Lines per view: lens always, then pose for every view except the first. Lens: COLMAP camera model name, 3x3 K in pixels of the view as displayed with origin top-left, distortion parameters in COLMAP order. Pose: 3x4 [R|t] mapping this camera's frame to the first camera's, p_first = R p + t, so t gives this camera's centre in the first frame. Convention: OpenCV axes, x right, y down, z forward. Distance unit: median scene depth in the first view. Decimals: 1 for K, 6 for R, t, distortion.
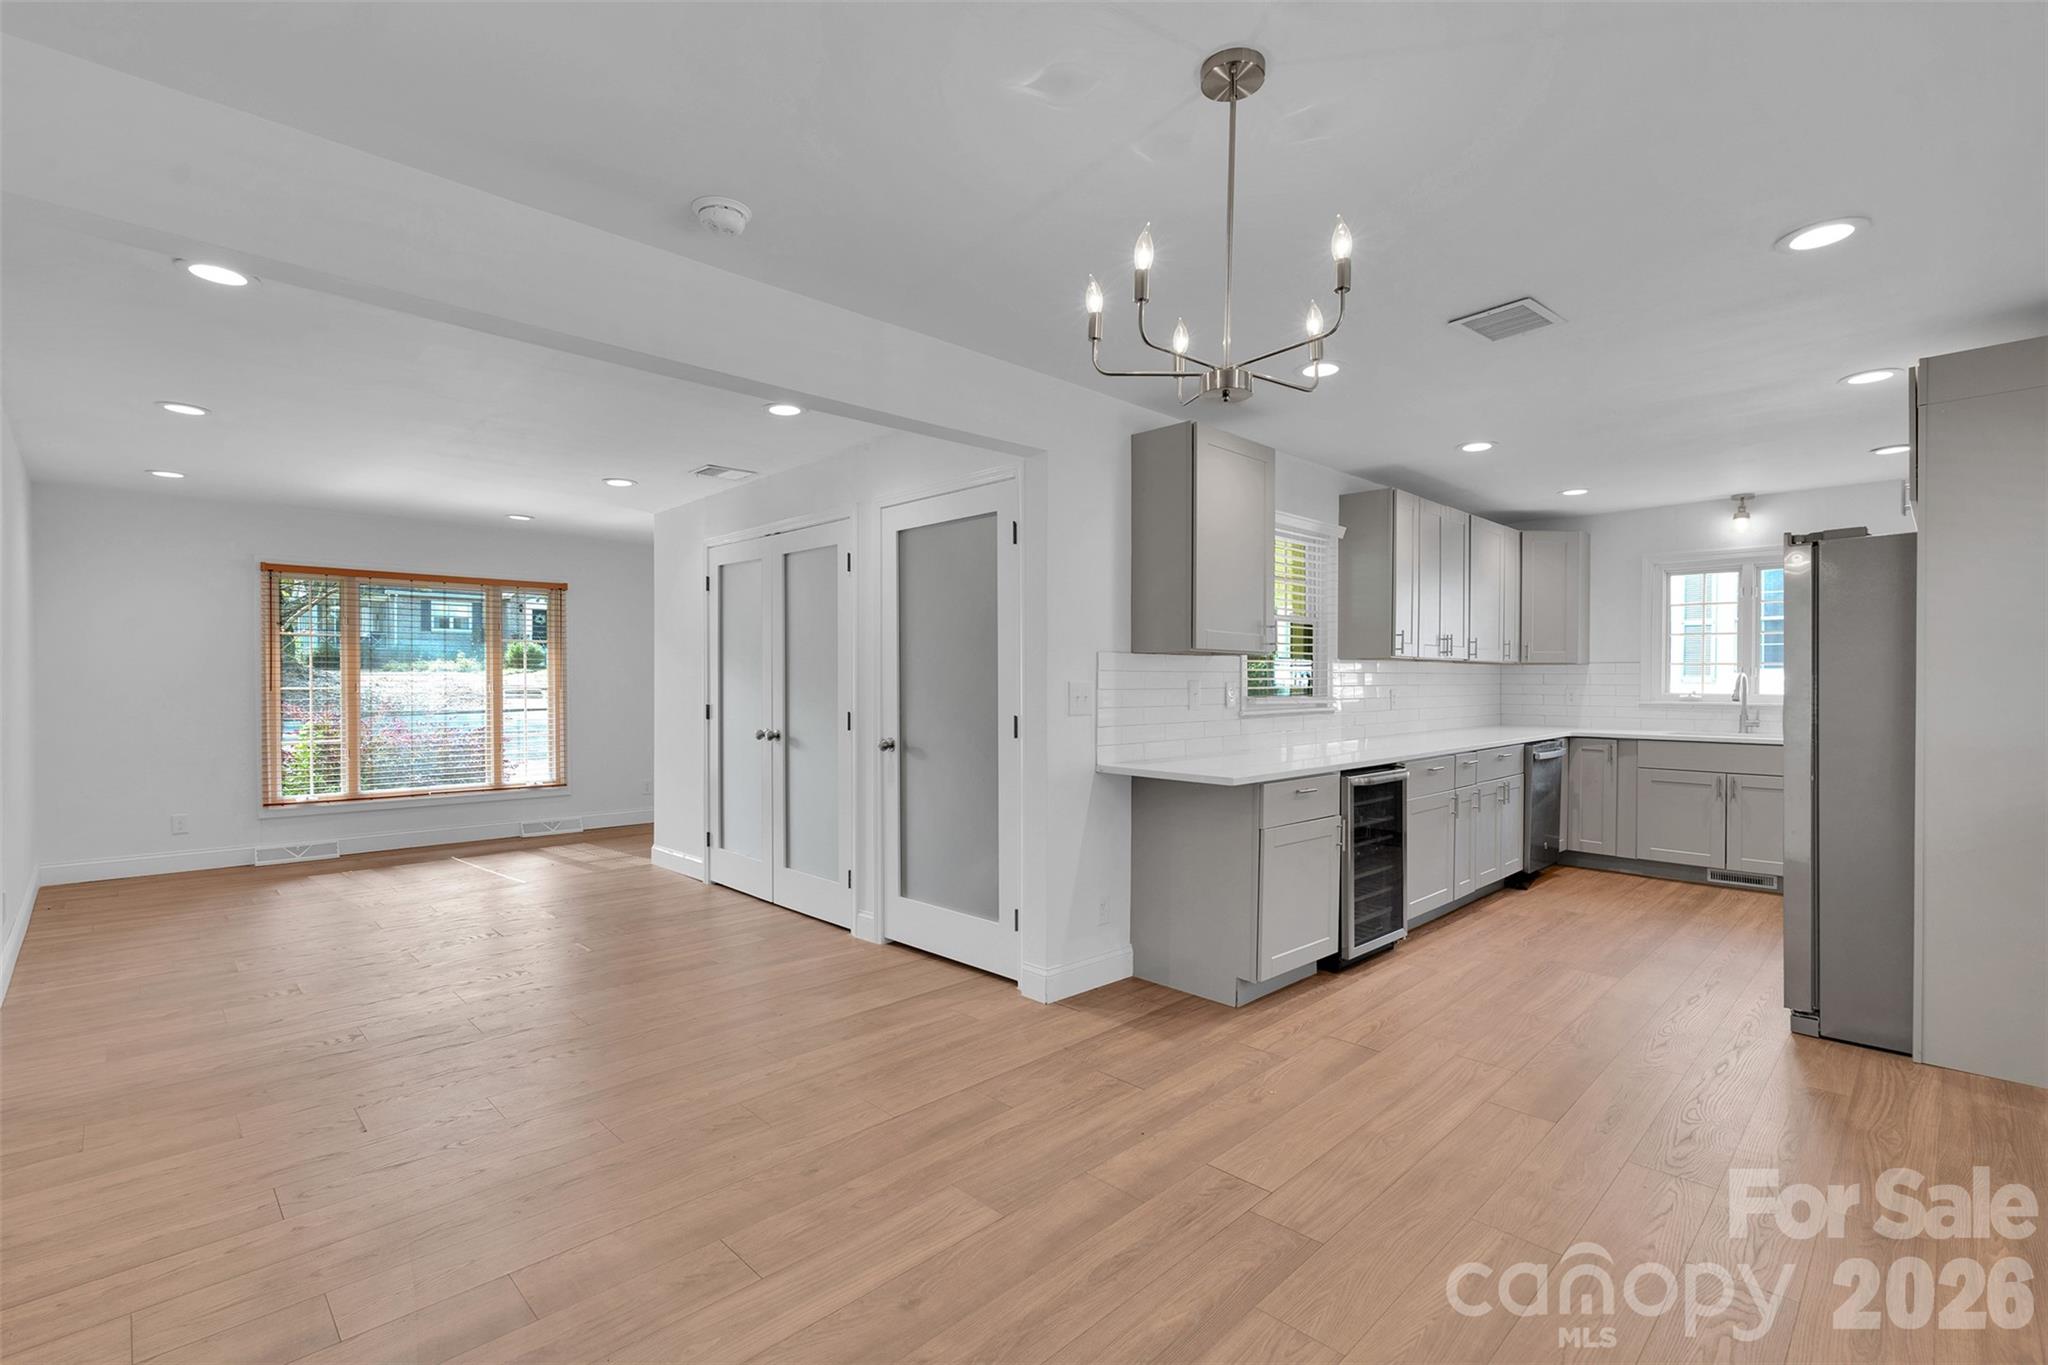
lens RADIAL K [[920.6, 0, 1012.9], [0, 920.6, 693.9], [0, 0, 1]] dist [-0.008860, 0.000867]
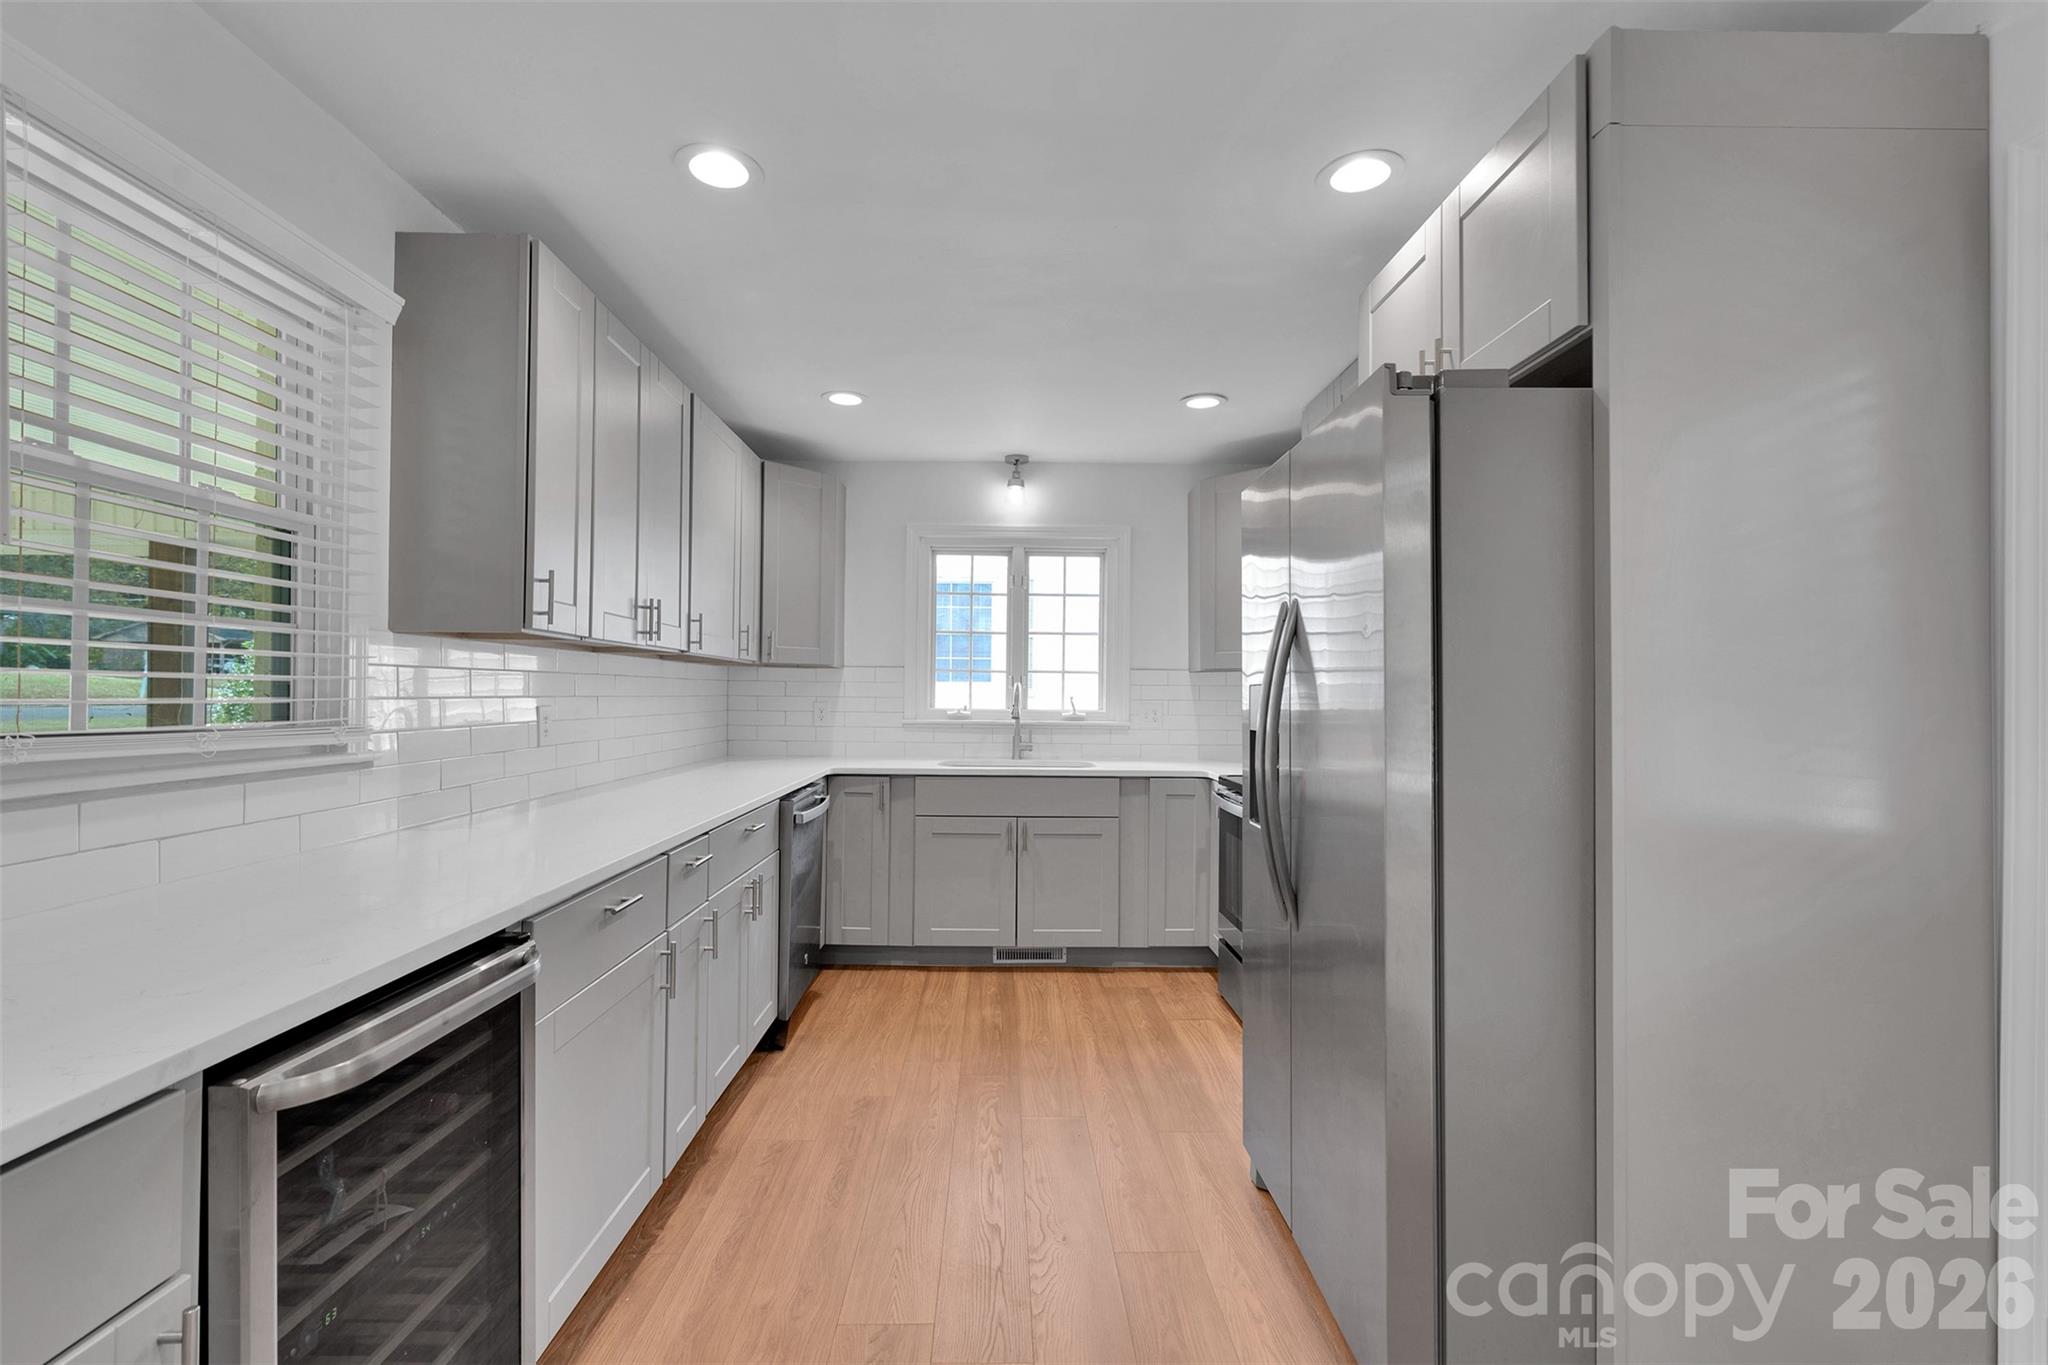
lens RADIAL K [[920.6, 0, 1009.8], [0, 920.6, 693.3], [0, 0, 1]] dist [-0.008860, 0.000867]
pose [[0.686808, 0.007559, 0.726800, 0.225282], [0.000558, 0.999940, -0.010926, -0.005510], [-0.726839, 0.007910, 0.686762, 0.476094]]
